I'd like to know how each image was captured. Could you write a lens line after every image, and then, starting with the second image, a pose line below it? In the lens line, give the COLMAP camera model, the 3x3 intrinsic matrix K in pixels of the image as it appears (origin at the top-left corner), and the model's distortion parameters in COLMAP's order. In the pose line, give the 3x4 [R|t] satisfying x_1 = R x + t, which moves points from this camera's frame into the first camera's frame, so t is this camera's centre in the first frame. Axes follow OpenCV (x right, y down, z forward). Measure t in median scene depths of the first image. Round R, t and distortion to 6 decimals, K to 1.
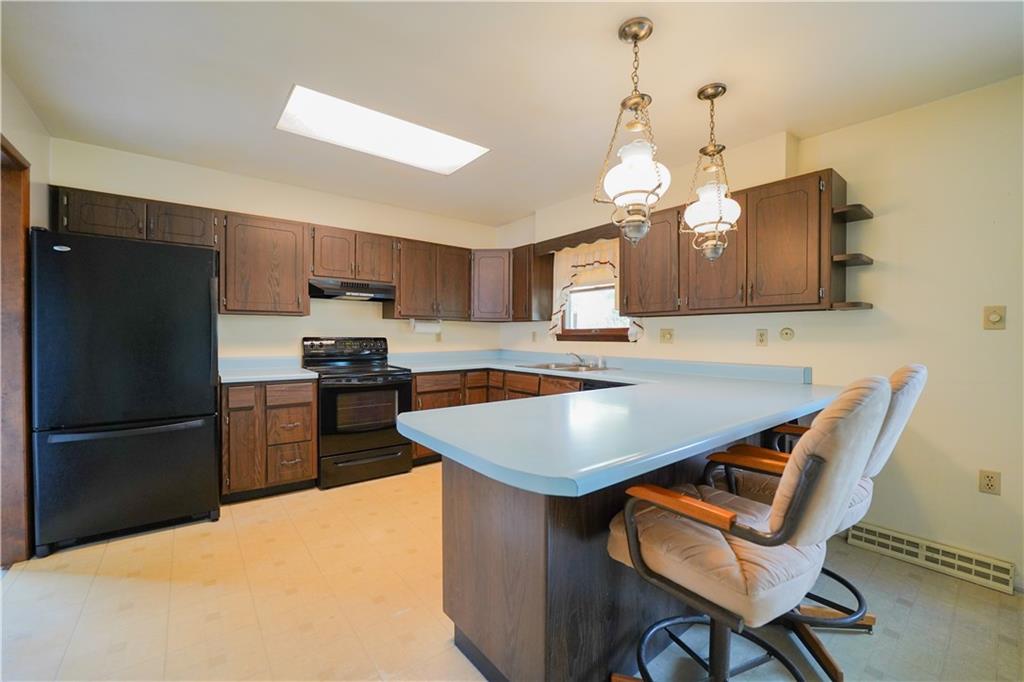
lens RADIAL K [[427.6, 0, 518.3], [0, 427.6, 340.6], [0, 0, 1]] dist [-0.030350, 0.003552]
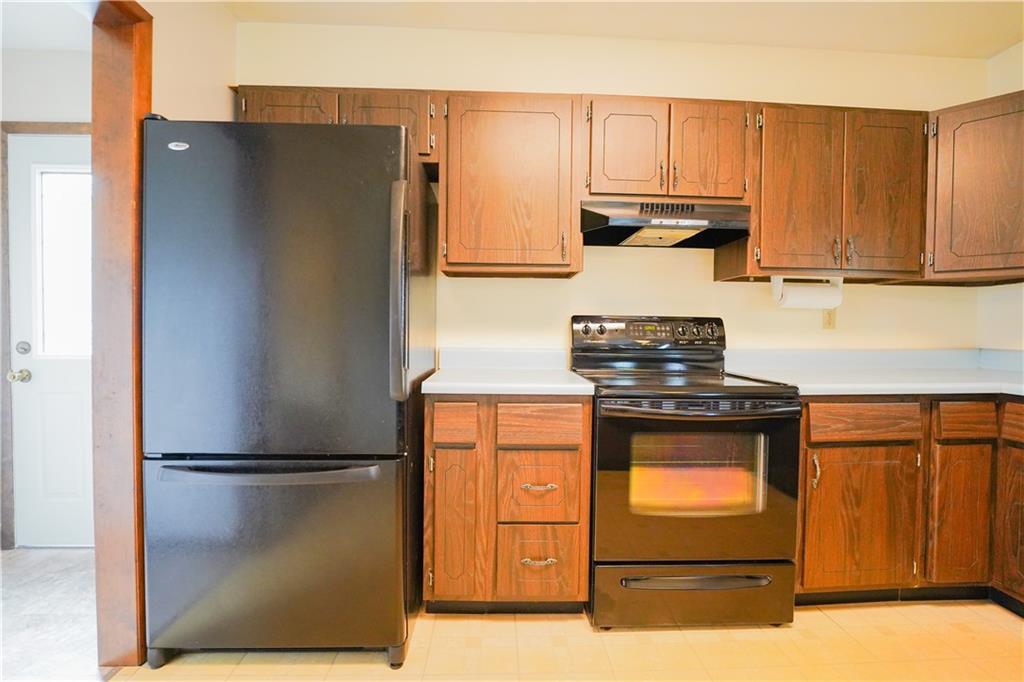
lens RADIAL K [[462.4, 0, 514.0], [0, 462.4, 343.0], [0, 0, 1]] dist [-0.022671, 0.002579]
pose [[0.811588, 0.018809, -0.583927, -0.255641], [-0.014280, 0.999822, 0.012359, 0.026743], [0.584055, -0.001692, 0.811712, 0.553847]]
